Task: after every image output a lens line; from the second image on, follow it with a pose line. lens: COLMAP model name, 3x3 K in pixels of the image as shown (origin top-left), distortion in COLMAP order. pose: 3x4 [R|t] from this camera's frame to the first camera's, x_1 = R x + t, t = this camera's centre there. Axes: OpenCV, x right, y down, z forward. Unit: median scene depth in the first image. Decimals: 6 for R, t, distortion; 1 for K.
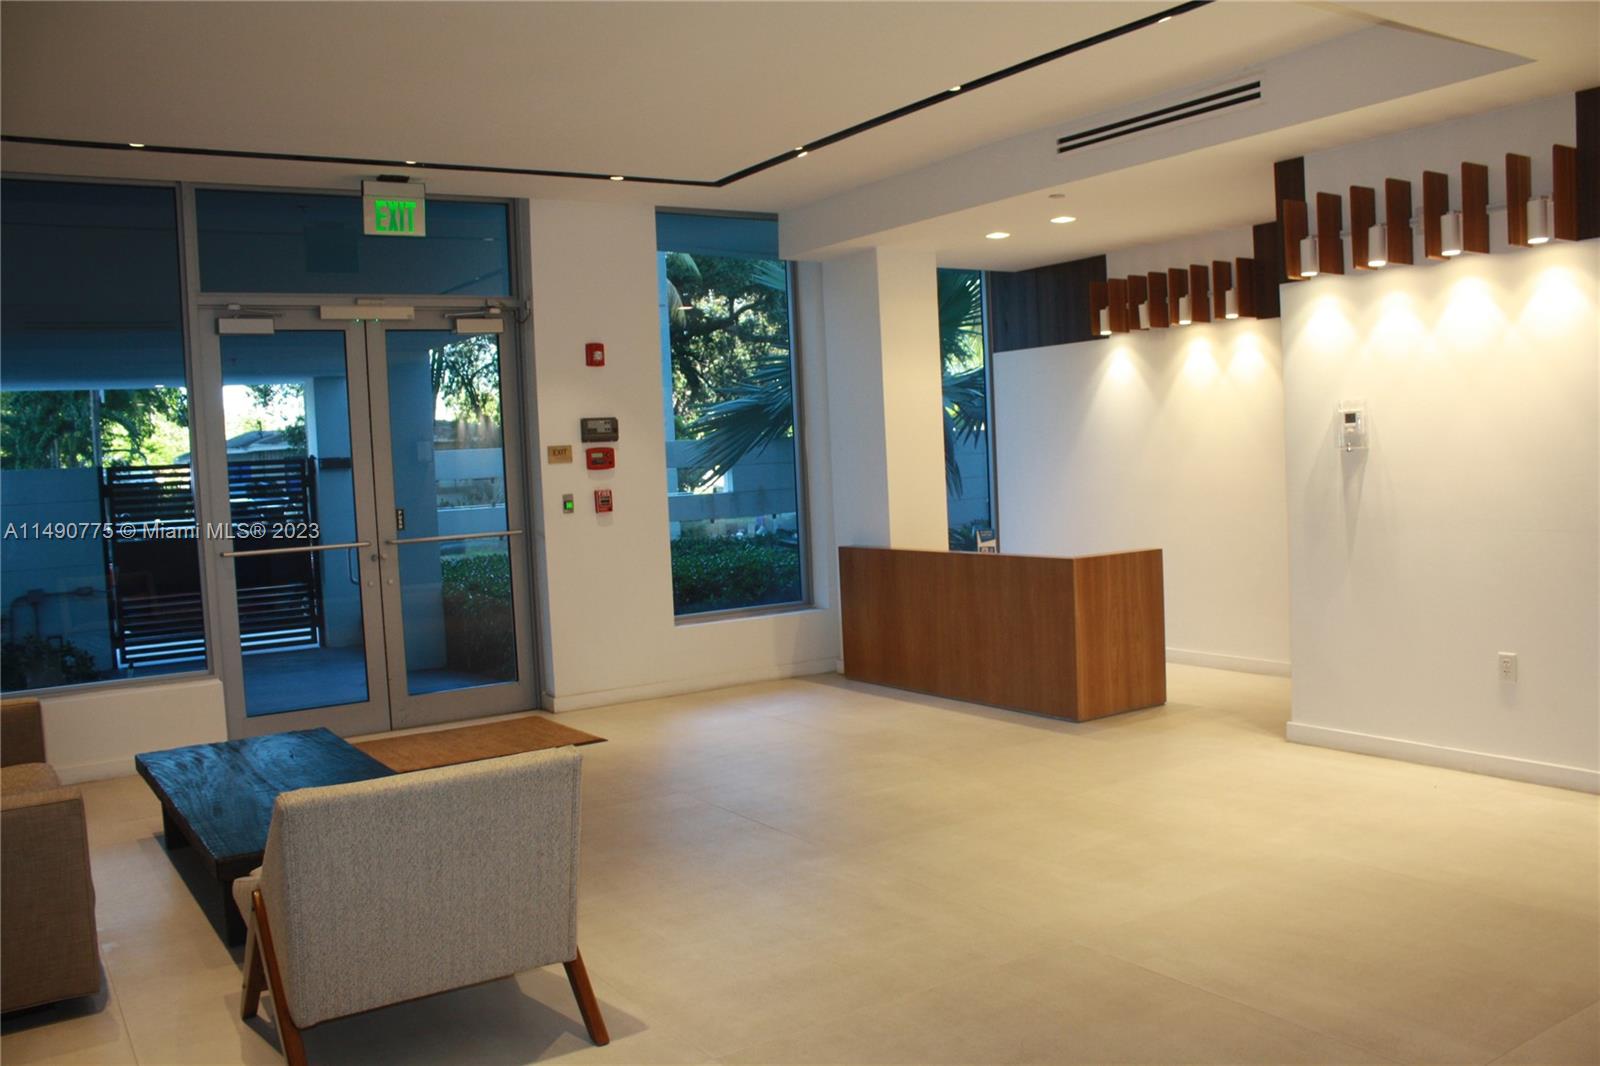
lens RADIAL K [[1345.8, 0, 800.0], [0, 1345.8, 533.0], [0, 0, 1]] dist [-0.161329, 0.144186]
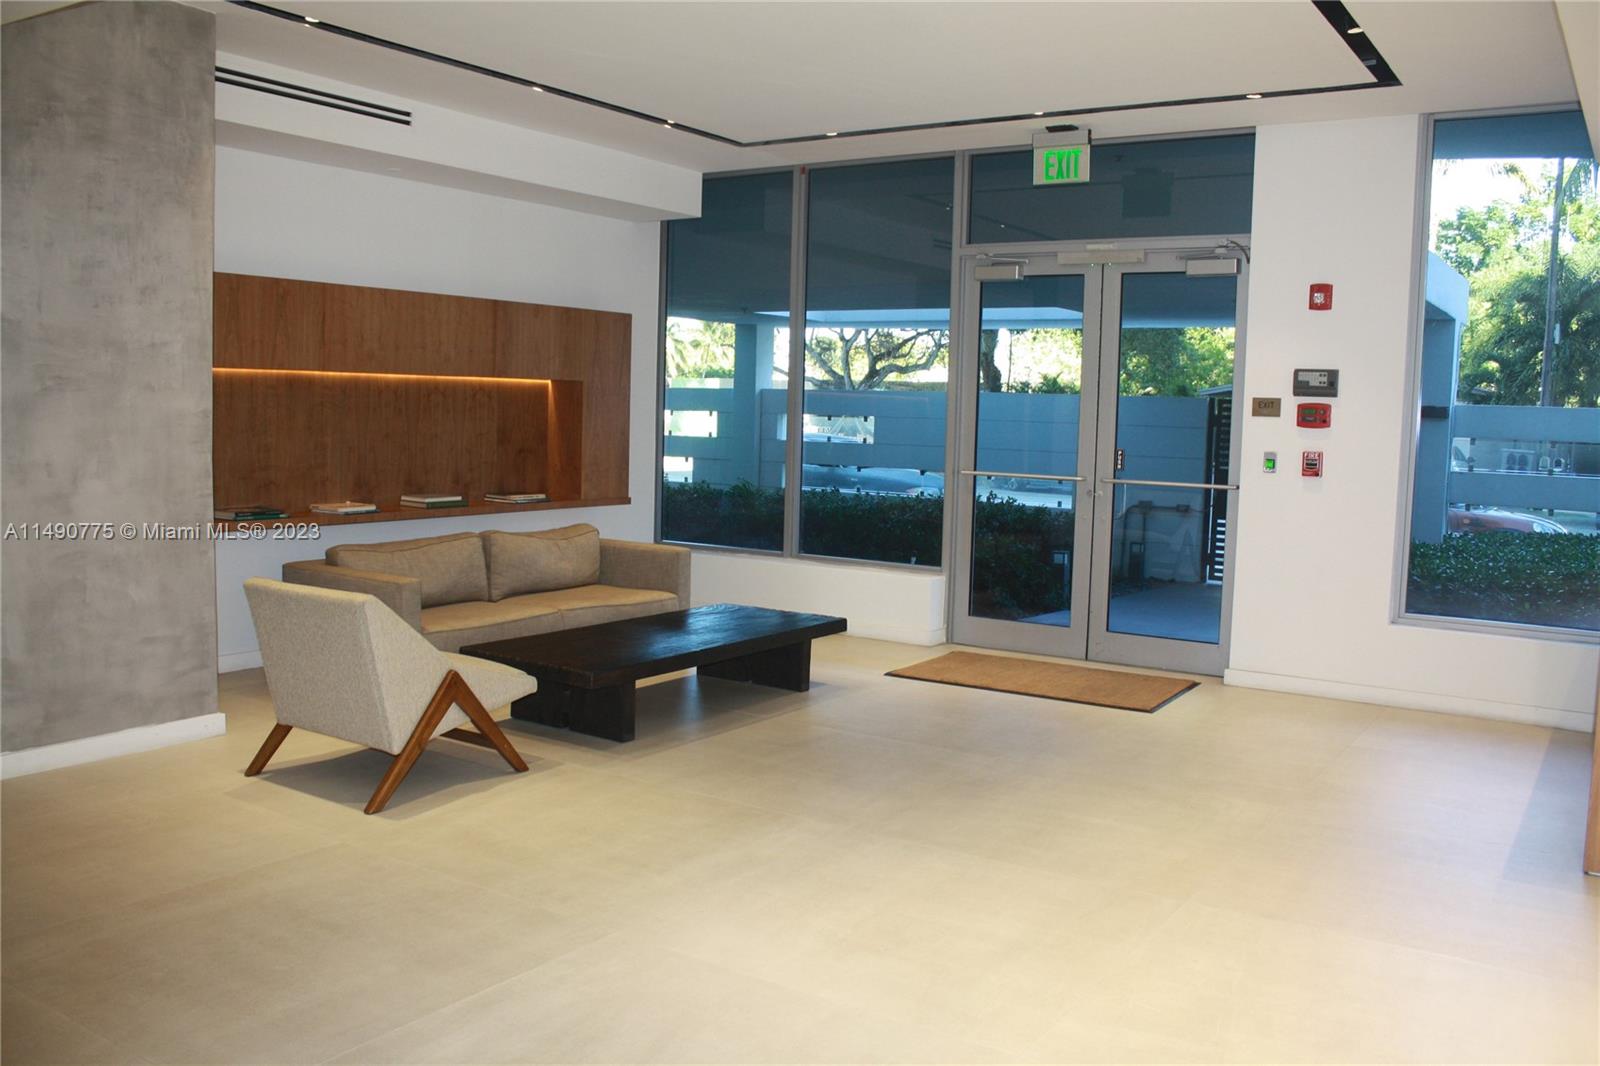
lens RADIAL K [[1345.8, 0, 800.0], [0, 1345.8, 533.0], [0, 0, 1]] dist [-0.161329, 0.144186]
pose [[0.389011, 0.142448, -0.910153, 0.525342], [-0.097991, 0.988766, 0.112869, -0.044586], [0.916007, 0.045279, 0.398600, 0.356903]]
